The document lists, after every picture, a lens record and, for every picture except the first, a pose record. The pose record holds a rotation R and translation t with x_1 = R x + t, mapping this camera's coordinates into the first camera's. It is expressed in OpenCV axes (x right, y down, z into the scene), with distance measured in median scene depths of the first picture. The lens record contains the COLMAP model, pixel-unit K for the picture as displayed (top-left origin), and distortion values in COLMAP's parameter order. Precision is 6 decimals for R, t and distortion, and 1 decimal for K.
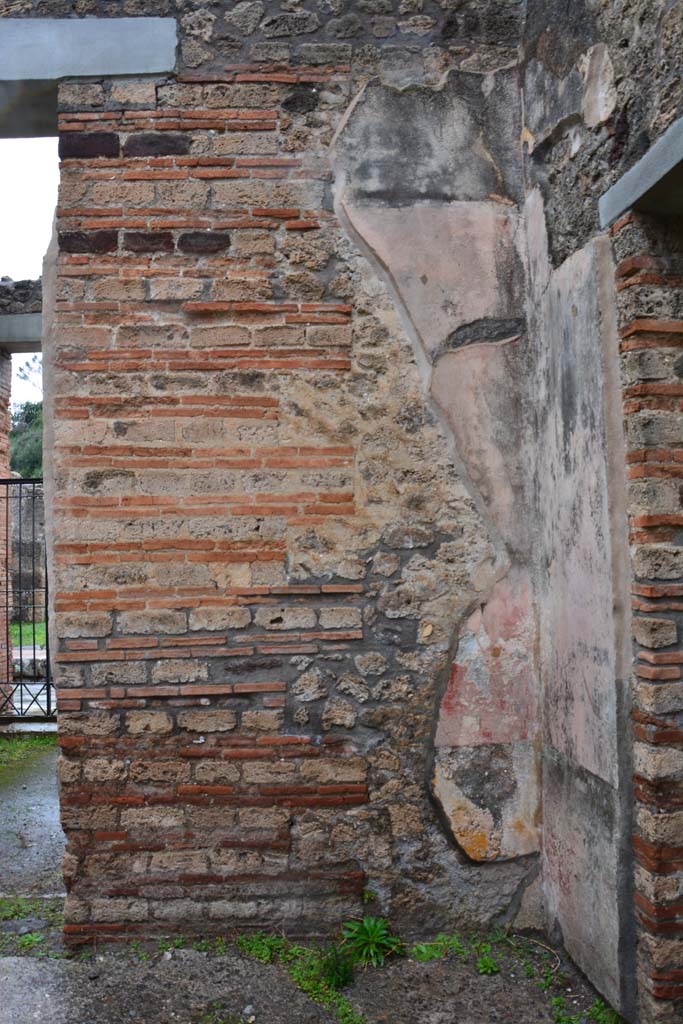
lens RADIAL K [[808.5, 0, 343.2], [0, 808.5, 517.0], [0, 0, 1]] dist [-0.162151, 0.131092]
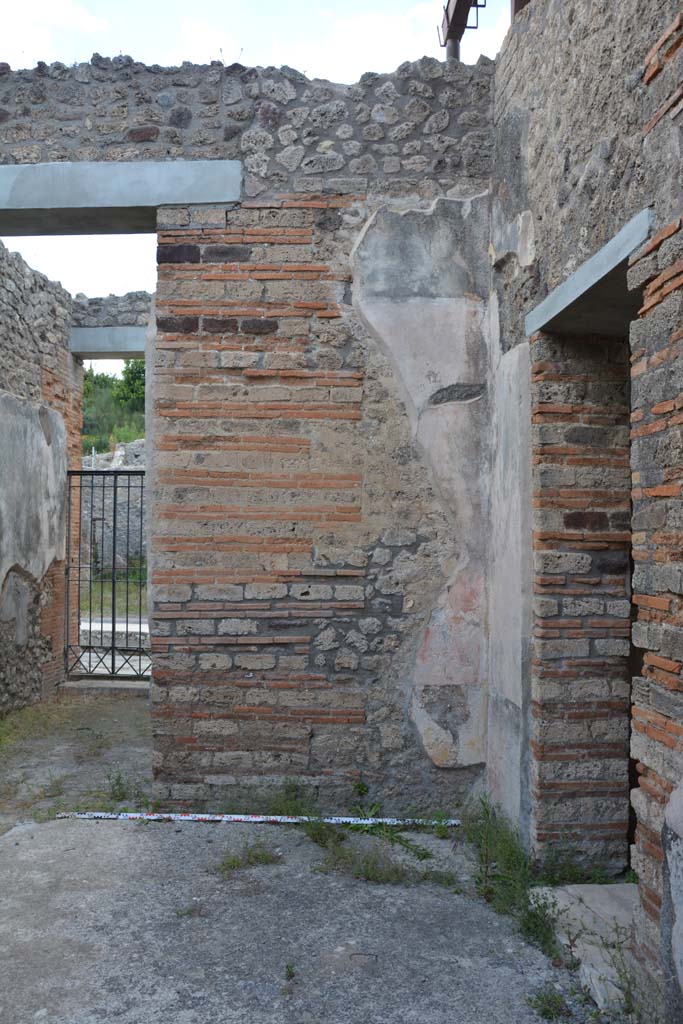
lens RADIAL K [[850.8, 0, 341.5], [0, 850.8, 512.0], [0, 0, 1]] dist [-0.137417, 0.155973]
pose [[0.998232, 0.023473, -0.054598, 0.062015], [-0.022429, 0.999555, 0.019655, -0.049275], [0.055035, -0.018396, 0.998315, -0.513402]]
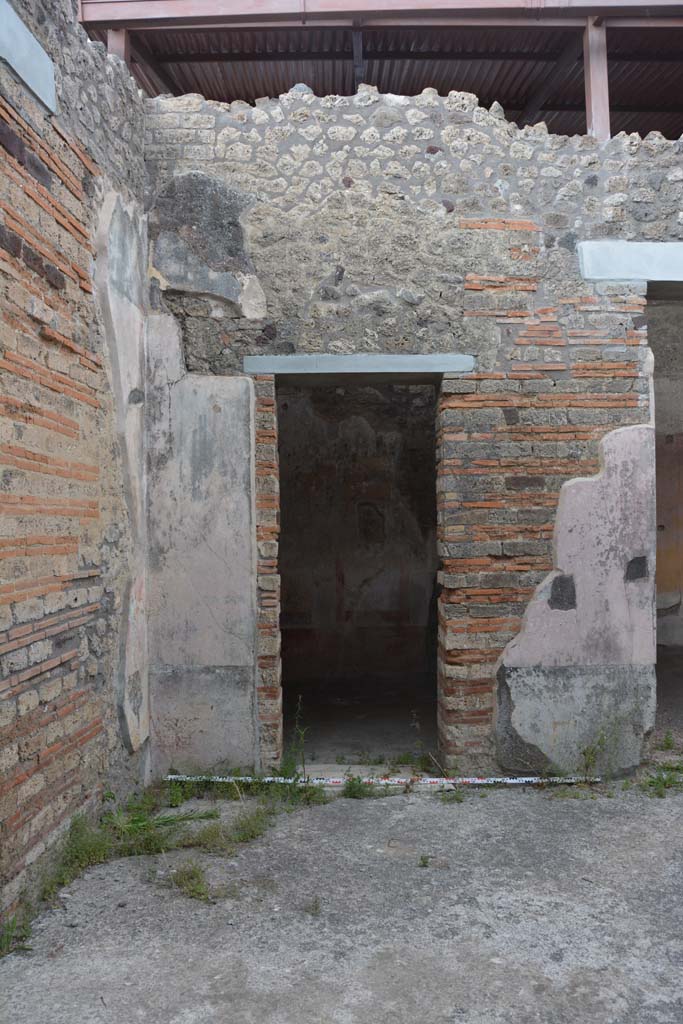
lens RADIAL K [[796.7, 0, 341.7], [0, 796.7, 504.3], [0, 0, 1]] dist [-0.169739, 0.126485]
pose [[0.102359, 0.040718, 0.993914, -1.254968], [-0.039172, 0.998552, -0.036873, 0.007478], [-0.993976, -0.035160, 0.103806, 0.463292]]
